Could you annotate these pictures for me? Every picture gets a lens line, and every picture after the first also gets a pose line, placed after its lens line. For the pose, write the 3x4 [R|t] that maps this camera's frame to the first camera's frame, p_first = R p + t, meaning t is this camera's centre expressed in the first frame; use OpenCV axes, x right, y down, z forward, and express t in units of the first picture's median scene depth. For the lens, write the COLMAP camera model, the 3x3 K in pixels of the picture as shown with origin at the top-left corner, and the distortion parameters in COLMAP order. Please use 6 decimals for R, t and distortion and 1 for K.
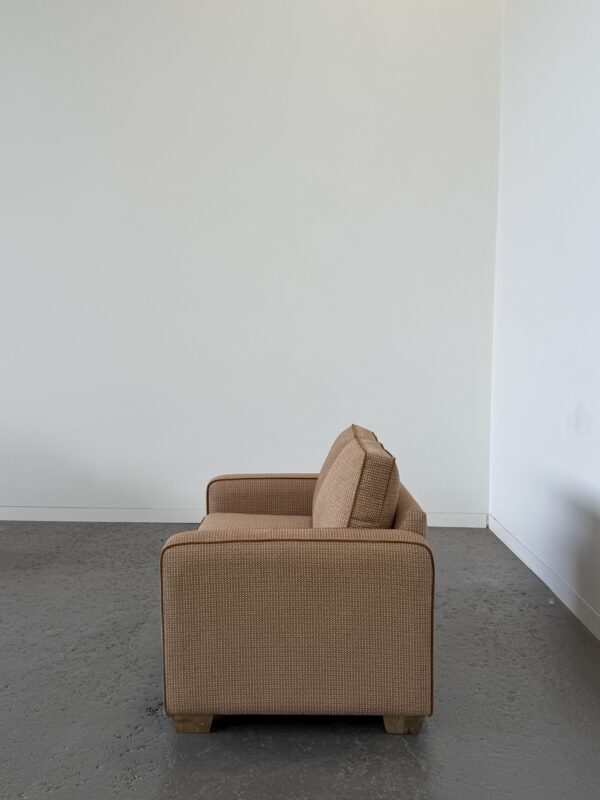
lens RADIAL K [[885.2, 0, 300.0], [0, 885.2, 400.0], [0, 0, 1]] dist [-0.017920, -0.040895]
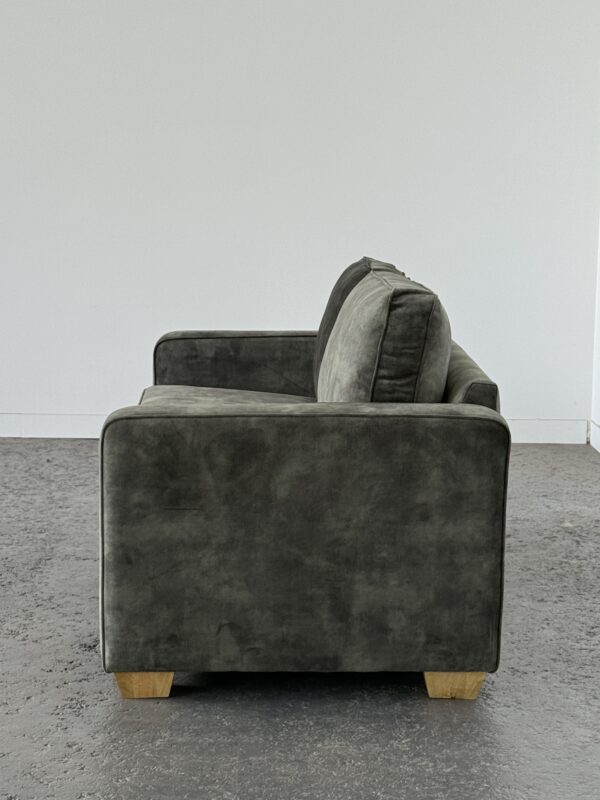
lens RADIAL K [[1771.5, 0, 300.0], [0, 1771.5, 400.0], [0, 0, 1]] dist [0.089621, 0.421714]
pose [[0.999625, 0.001836, 0.027339, -0.029595], [-0.004092, 0.996566, 0.082699, 0.027431], [-0.027093, -0.082780, 0.996200, -0.342034]]
